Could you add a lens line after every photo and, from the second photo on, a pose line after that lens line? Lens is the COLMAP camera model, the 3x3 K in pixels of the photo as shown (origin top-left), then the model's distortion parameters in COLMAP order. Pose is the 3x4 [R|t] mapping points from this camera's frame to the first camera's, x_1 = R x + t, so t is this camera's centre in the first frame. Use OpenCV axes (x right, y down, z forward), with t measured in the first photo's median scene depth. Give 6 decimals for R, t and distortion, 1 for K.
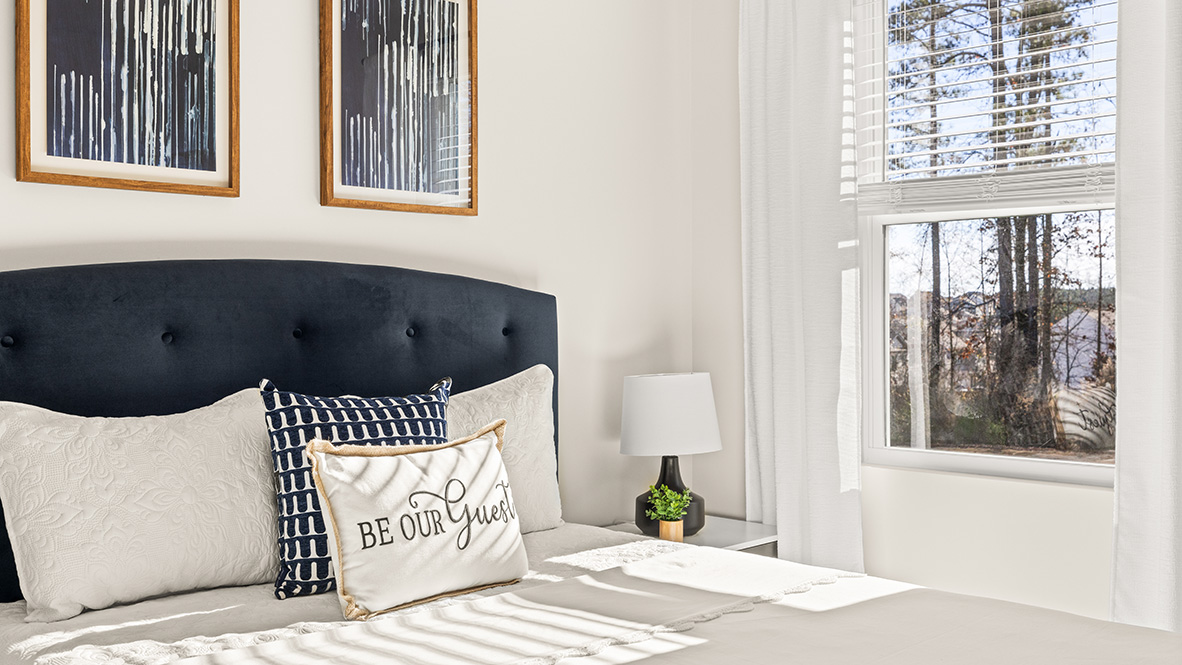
lens RADIAL K [[1260.3, 0, 590.6], [0, 1260.3, 331.0], [0, 0, 1]] dist [-0.001602, 0.000000]
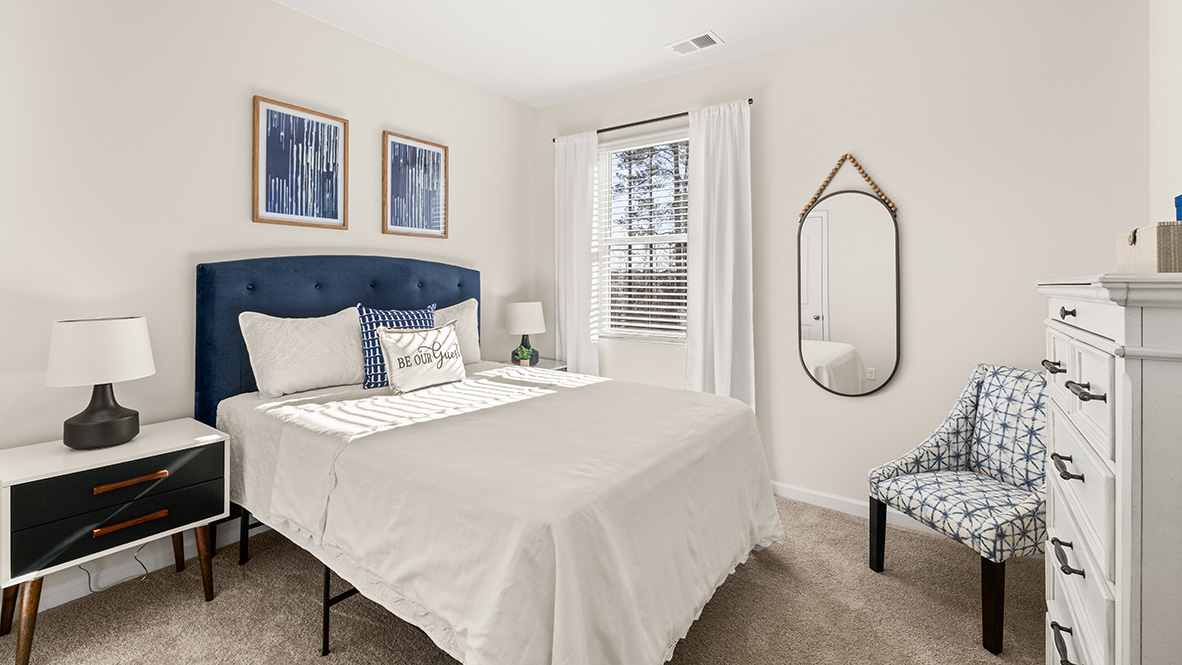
lens RADIAL K [[549.9, 0, 602.1], [0, 549.9, 286.5], [0, 0, 1]] dist [-0.010434, -0.000644]
pose [[0.984178, 0.008243, 0.176993, 0.023285], [-0.008571, 0.999963, 0.001086, -0.000818], [-0.176977, -0.002586, 0.984212, -0.151086]]
